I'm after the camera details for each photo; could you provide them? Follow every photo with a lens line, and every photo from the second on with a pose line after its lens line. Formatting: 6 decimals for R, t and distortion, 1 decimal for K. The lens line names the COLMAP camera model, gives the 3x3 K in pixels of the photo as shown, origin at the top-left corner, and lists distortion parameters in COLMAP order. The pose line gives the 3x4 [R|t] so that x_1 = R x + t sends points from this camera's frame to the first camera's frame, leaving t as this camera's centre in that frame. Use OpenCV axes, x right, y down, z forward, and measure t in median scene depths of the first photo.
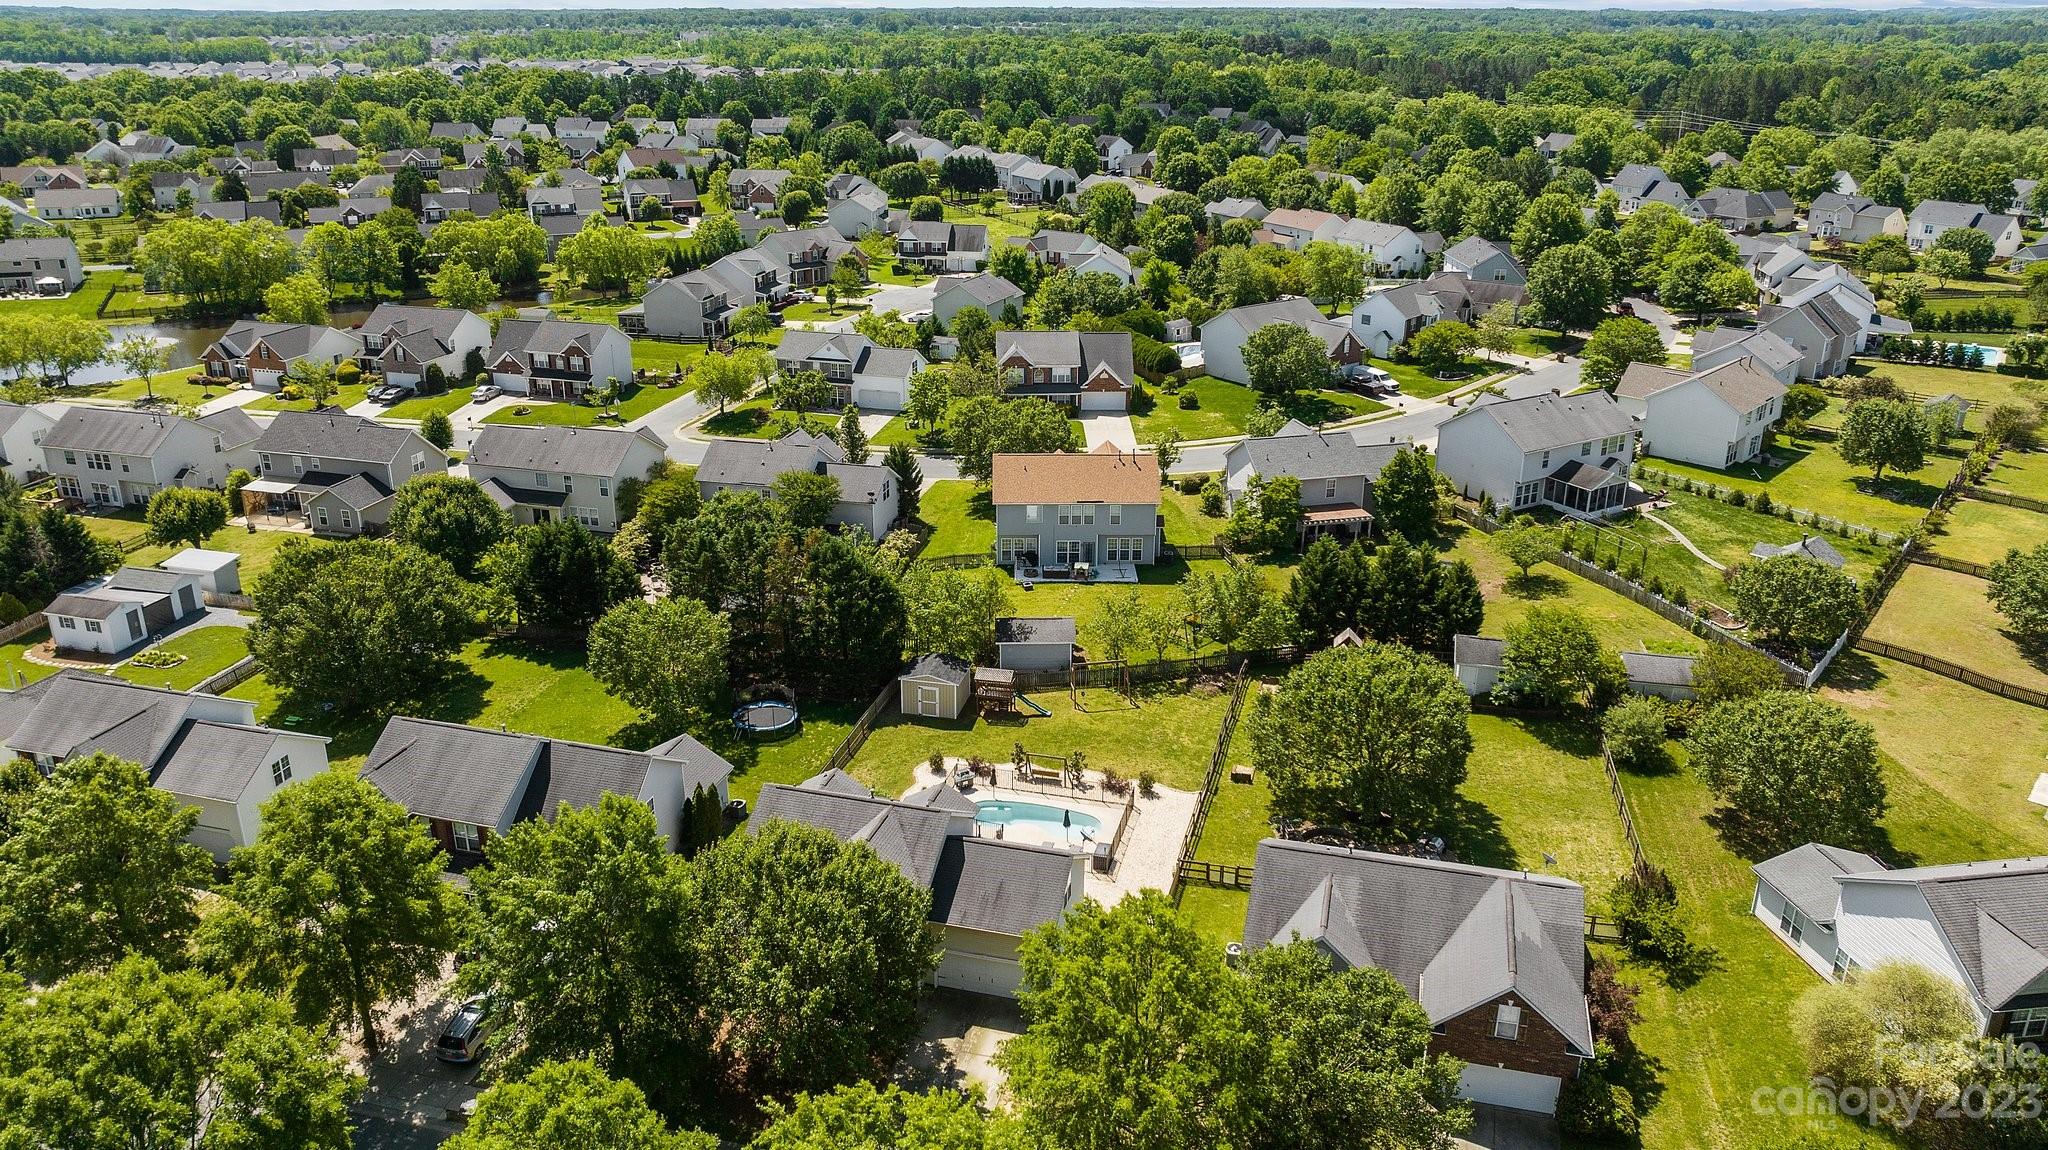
lens RADIAL K [[1577.0, 0, 994.7], [0, 1577.0, 575.1], [0, 0, 1]] dist [0.002486, -0.129232]
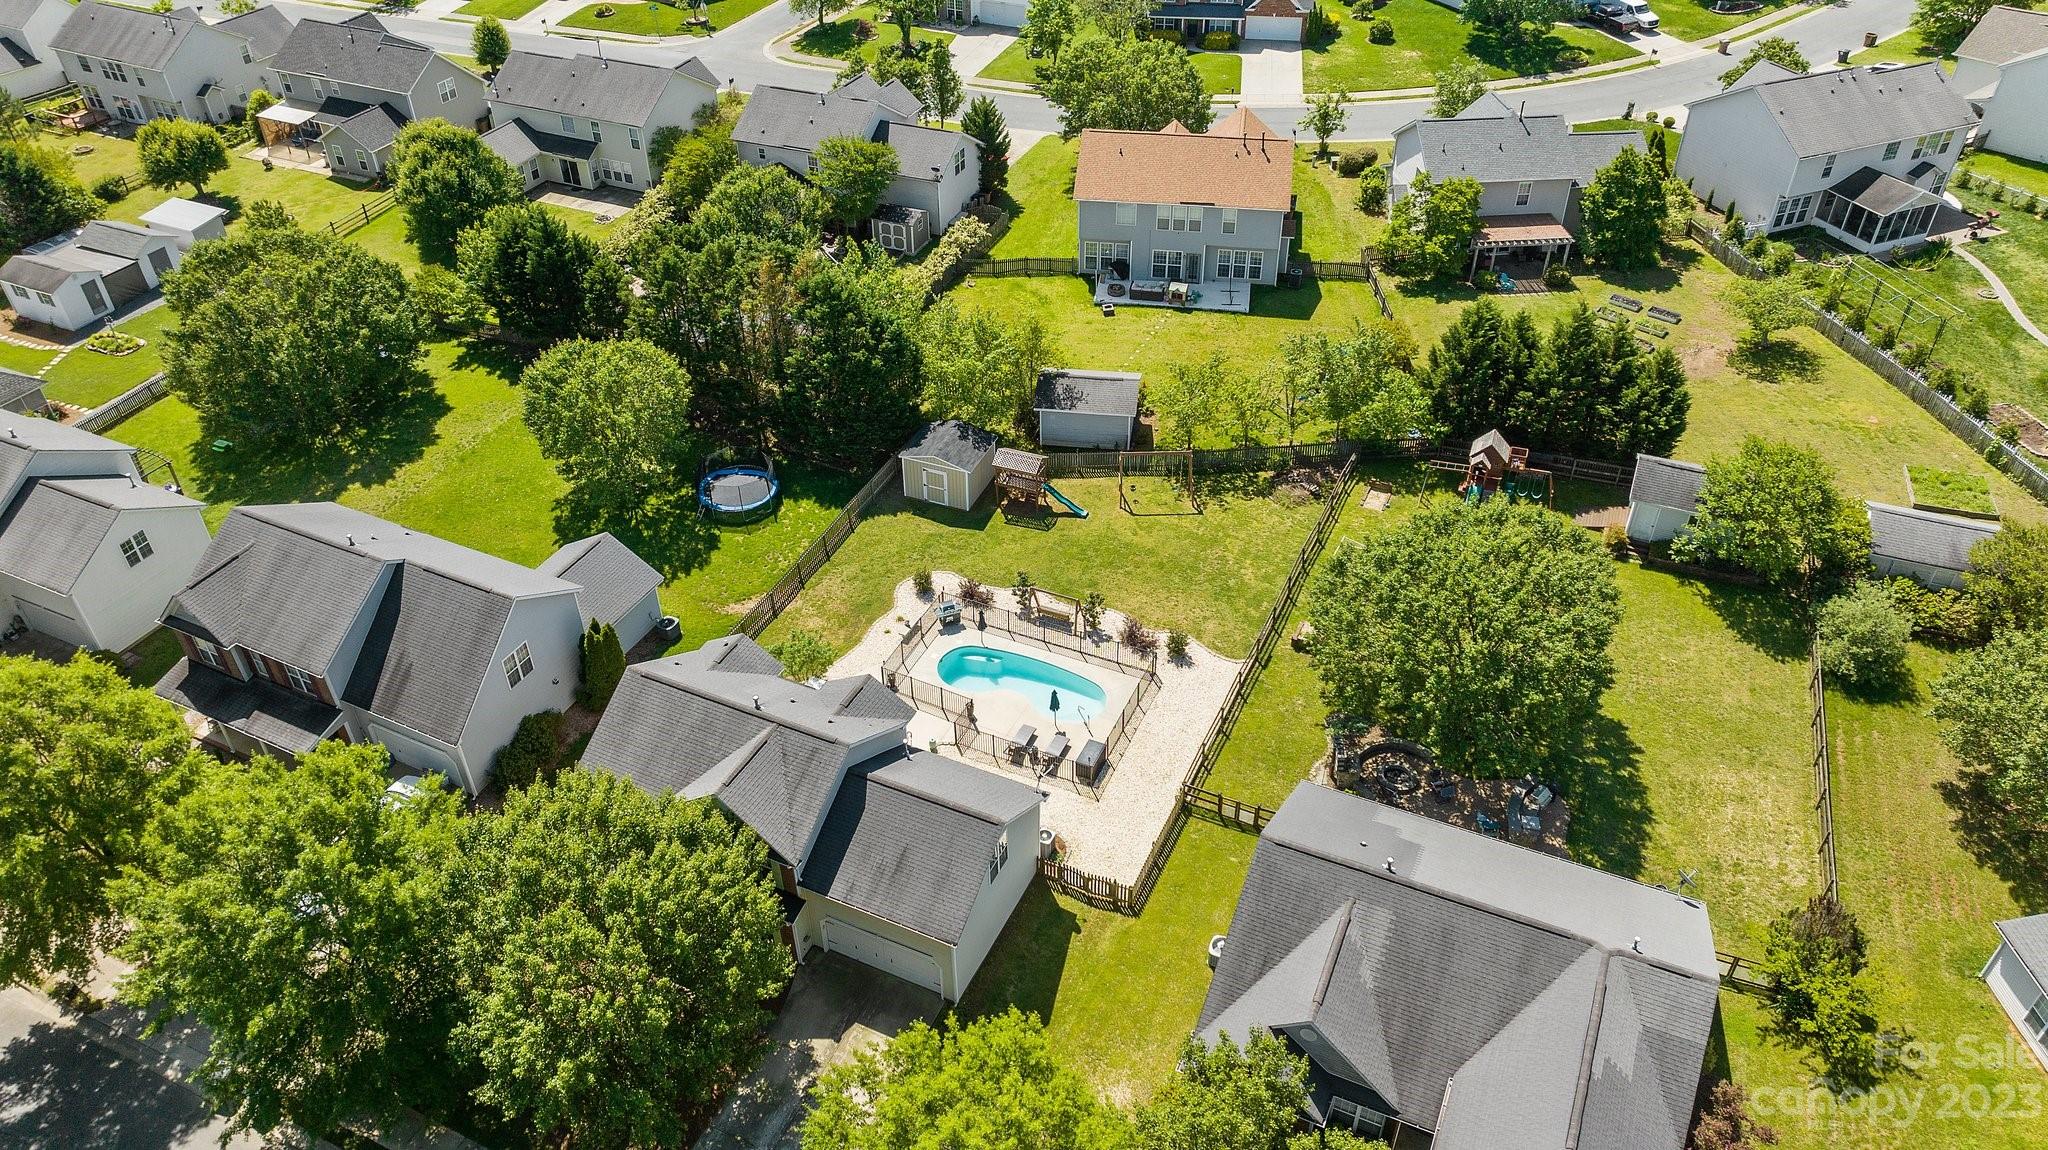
lens RADIAL K [[1444.5, 0, 1024.0], [0, 1444.5, 575.0], [0, 0, 1]] dist [-0.042915, 0.037352]
pose [[0.986176, 0.091538, -0.138125, 0.095559], [-0.043689, 0.947708, 0.316136, -0.098098], [0.159840, -0.305731, 0.938605, 0.275313]]
